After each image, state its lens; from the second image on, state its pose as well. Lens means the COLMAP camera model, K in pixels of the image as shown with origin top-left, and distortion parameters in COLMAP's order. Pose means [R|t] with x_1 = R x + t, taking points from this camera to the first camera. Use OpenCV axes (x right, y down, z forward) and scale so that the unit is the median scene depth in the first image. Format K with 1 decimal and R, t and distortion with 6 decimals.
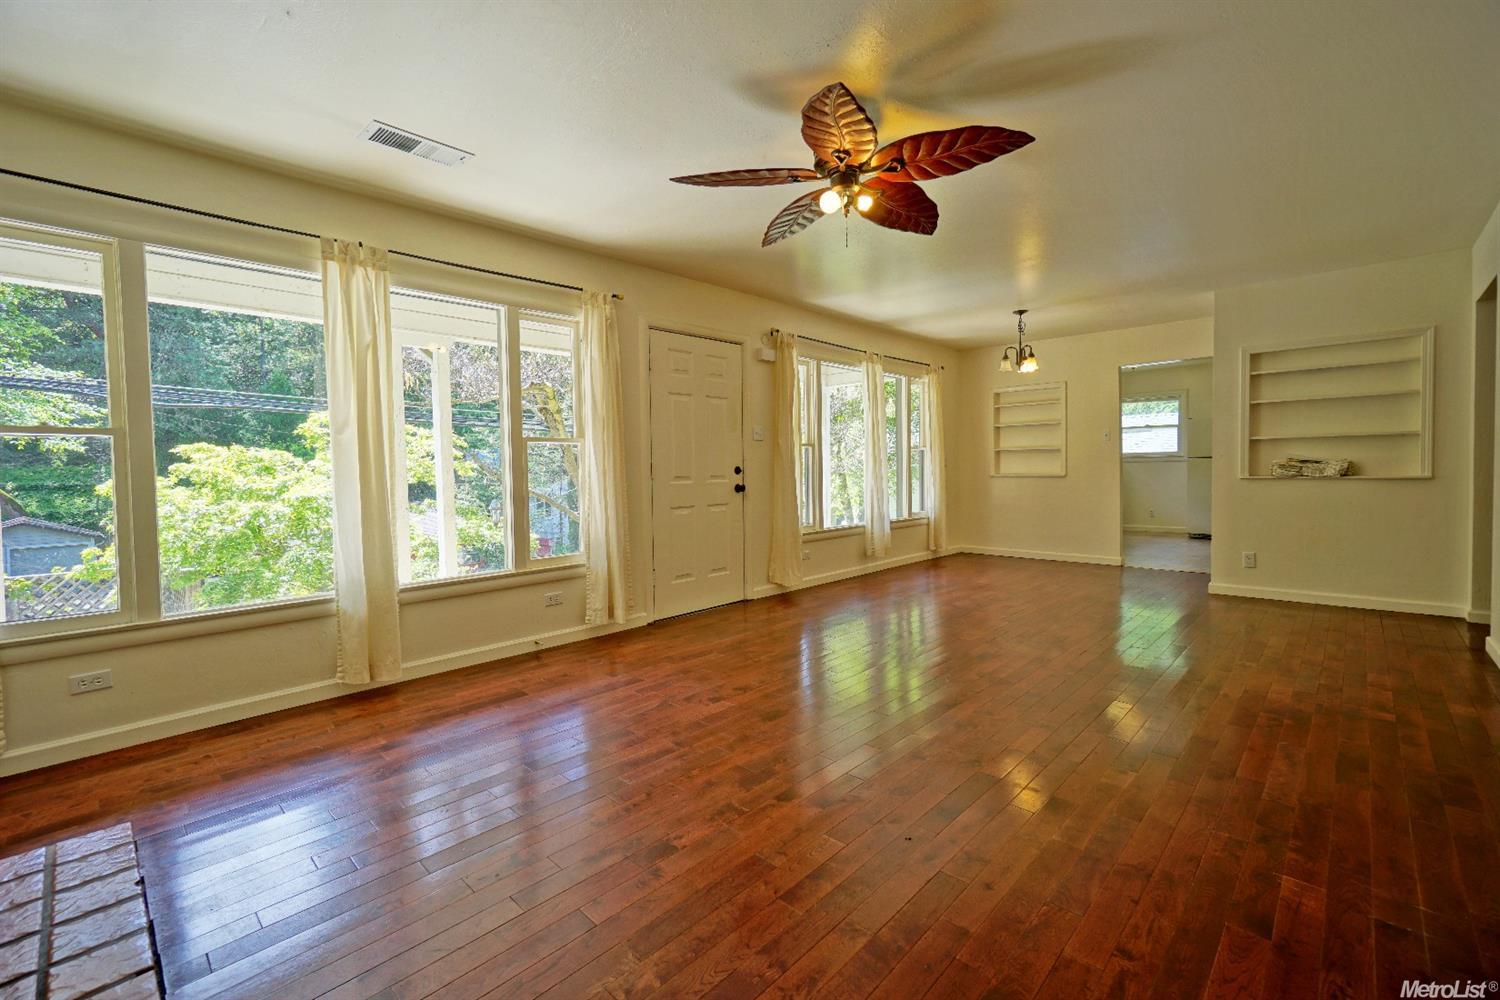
lens RADIAL K [[649.3, 0, 747.9], [0, 649.3, 491.0], [0, 0, 1]] dist [-0.007914, 0.003235]
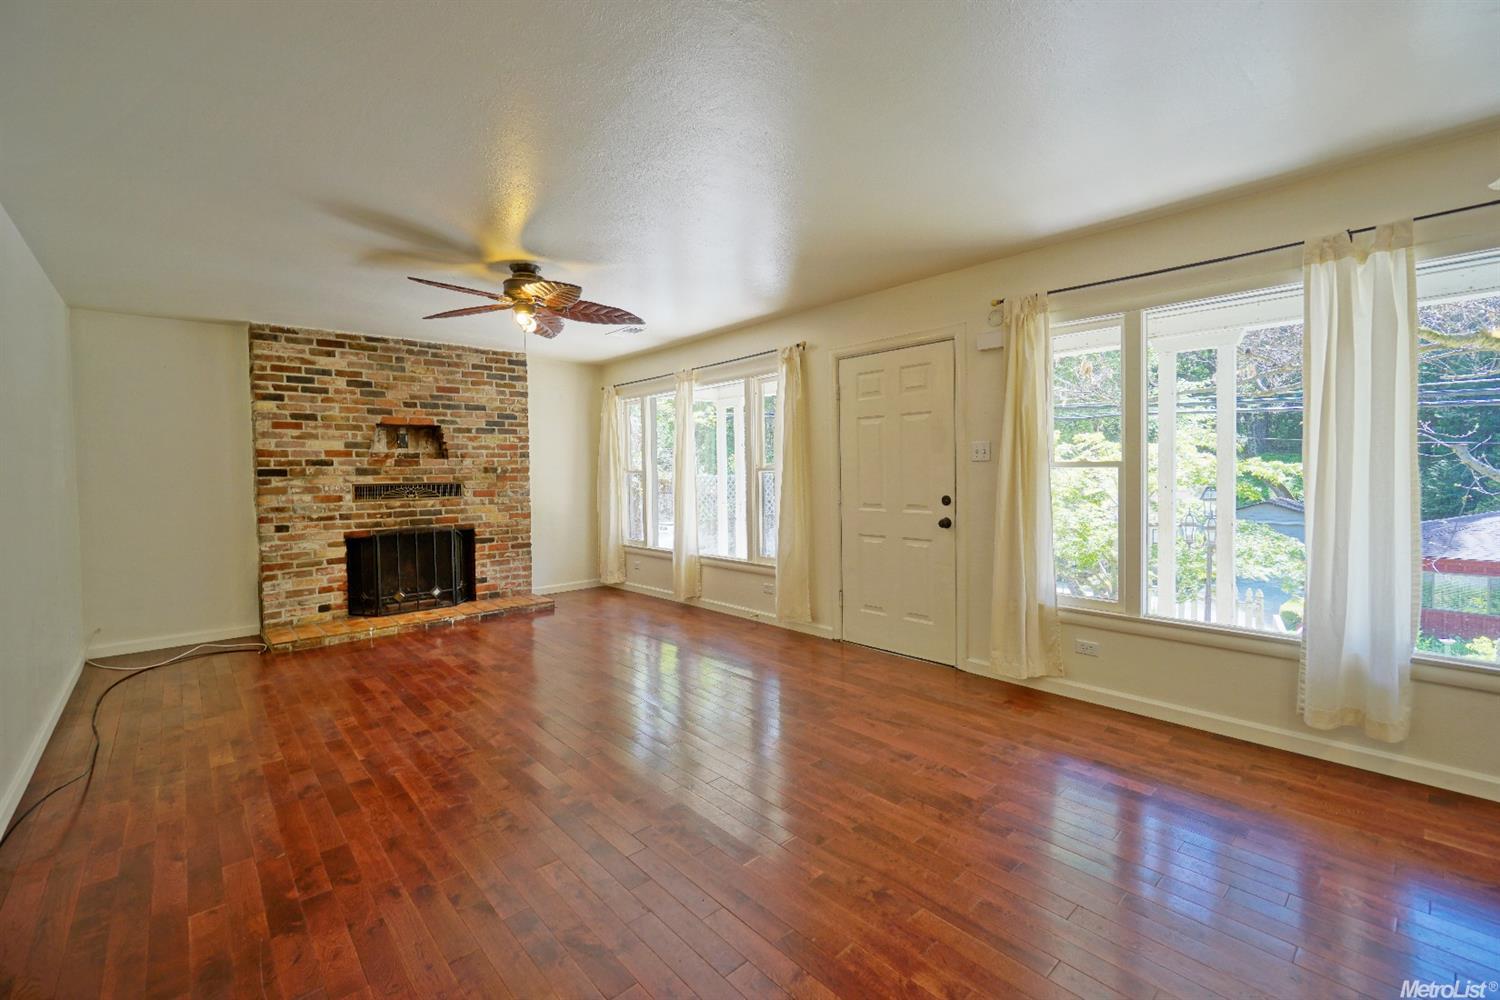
lens RADIAL K [[649.3, 0, 751.4], [0, 649.3, 494.2], [0, 0, 1]] dist [-0.007914, 0.003235]
pose [[-0.085560, 0.054648, -0.994833, 0.809650], [-0.019786, 0.998205, 0.056535, -0.081114], [0.996137, 0.024521, -0.084325, 0.848605]]
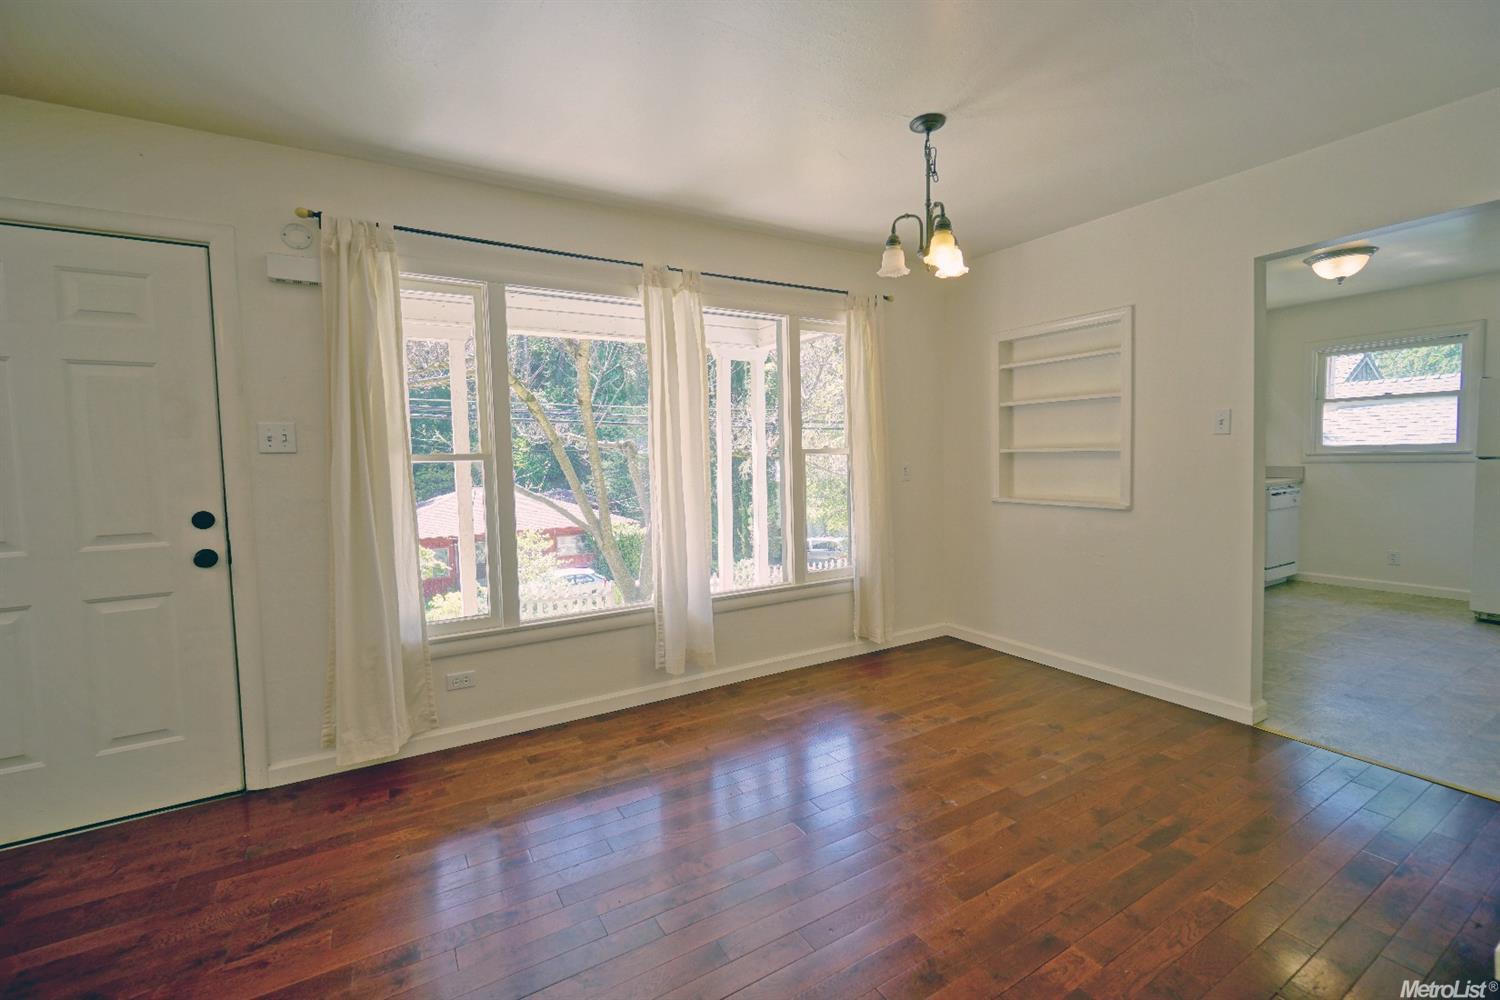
lens RADIAL K [[649.3, 0, 745.0], [0, 649.3, 489.0], [0, 0, 1]] dist [-0.007914, 0.003235]
pose [[0.962728, 0.009957, -0.270287, 0.492601], [-0.003704, 0.999714, 0.023635, -0.067701], [0.270445, -0.021753, 0.962490, 0.675171]]
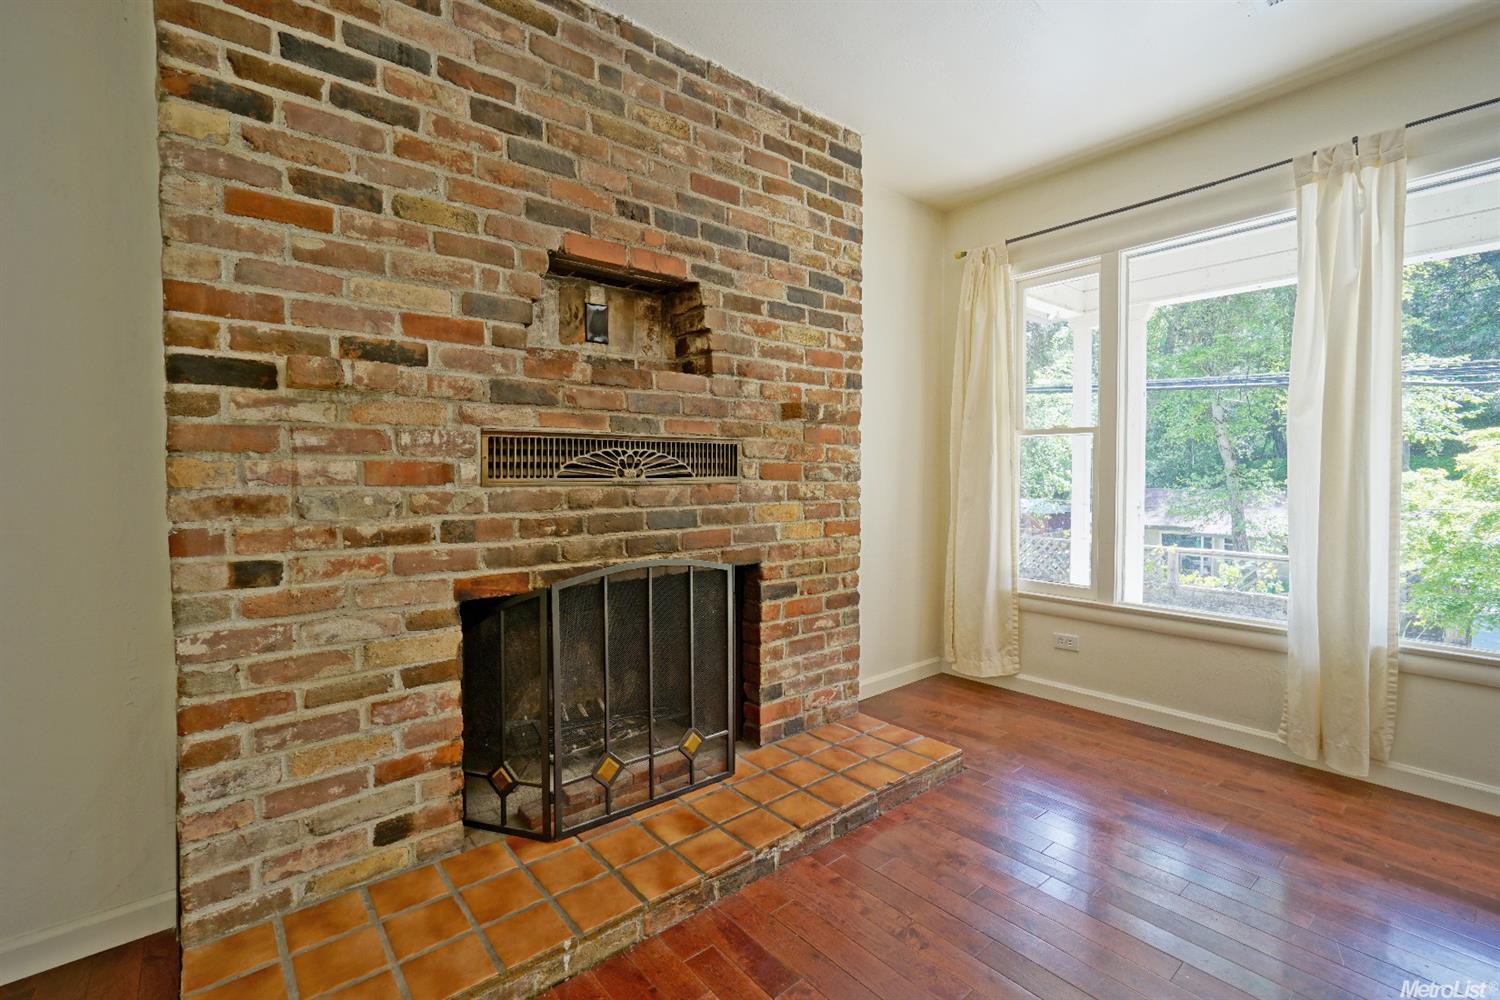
lens RADIAL K [[649.3, 0, 740.9], [0, 649.3, 492.6], [0, 0, 1]] dist [-0.007914, 0.003235]
pose [[-0.128206, 0.046762, -0.990645, 0.118461], [-0.029308, 0.998273, 0.050915, -0.011546], [0.991314, 0.035562, -0.126614, 0.277314]]
